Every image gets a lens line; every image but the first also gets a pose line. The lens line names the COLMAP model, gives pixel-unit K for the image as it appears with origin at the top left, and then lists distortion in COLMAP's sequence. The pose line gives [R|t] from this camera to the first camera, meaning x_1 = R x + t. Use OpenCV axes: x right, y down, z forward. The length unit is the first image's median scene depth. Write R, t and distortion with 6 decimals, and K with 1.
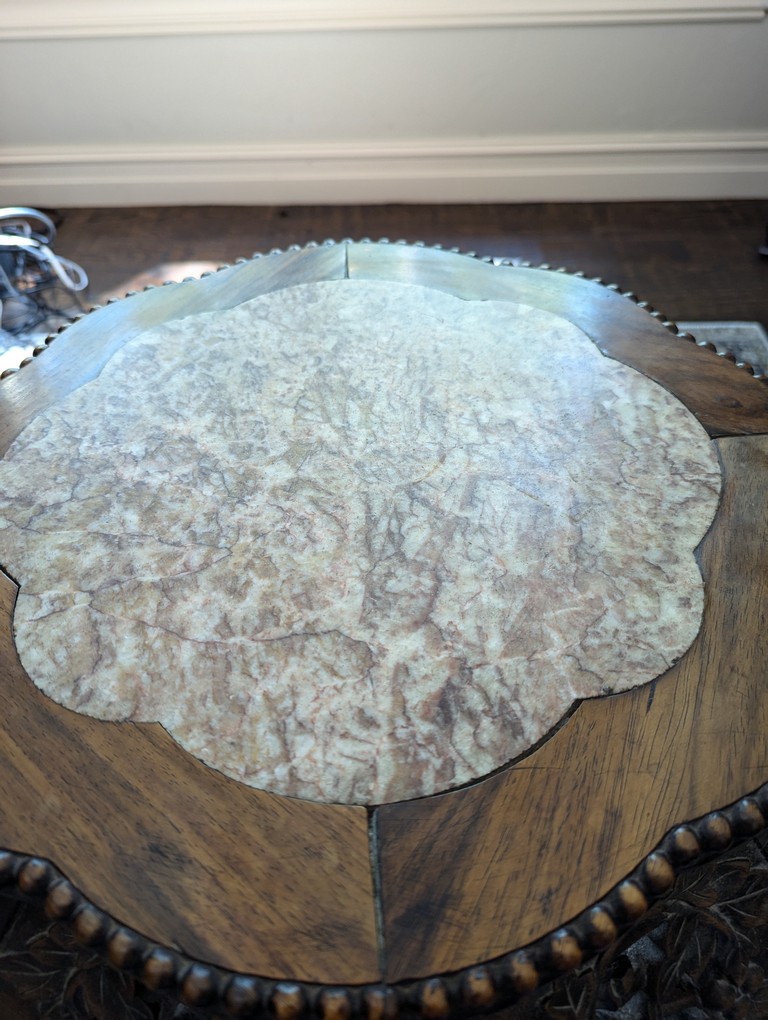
lens RADIAL K [[728.5, 0, 383.2], [0, 728.5, 504.9], [0, 0, 1]] dist [-0.002483, -0.016257]
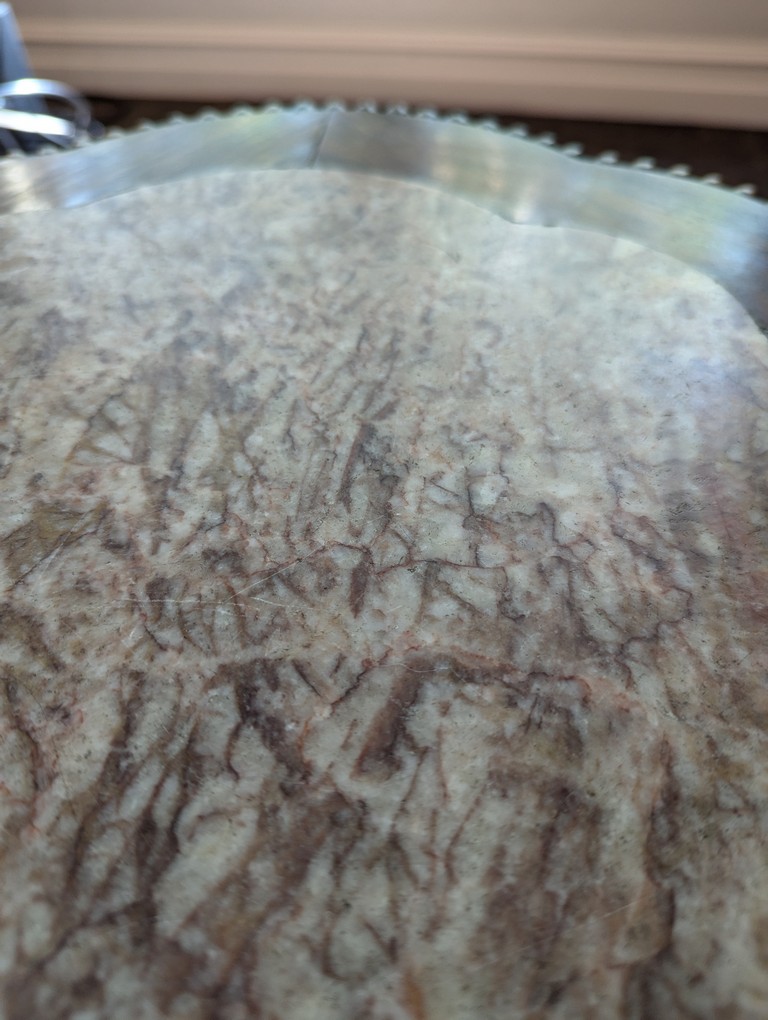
lens RADIAL K [[728.5, 0, 379.3], [0, 728.5, 516.3], [0, 0, 1]] dist [-0.002483, -0.016257]
pose [[0.985700, 0.127793, -0.109835, 0.131611], [-0.115630, 0.987095, 0.110781, -0.154270], [0.122575, -0.096497, 0.987757, 0.589043]]
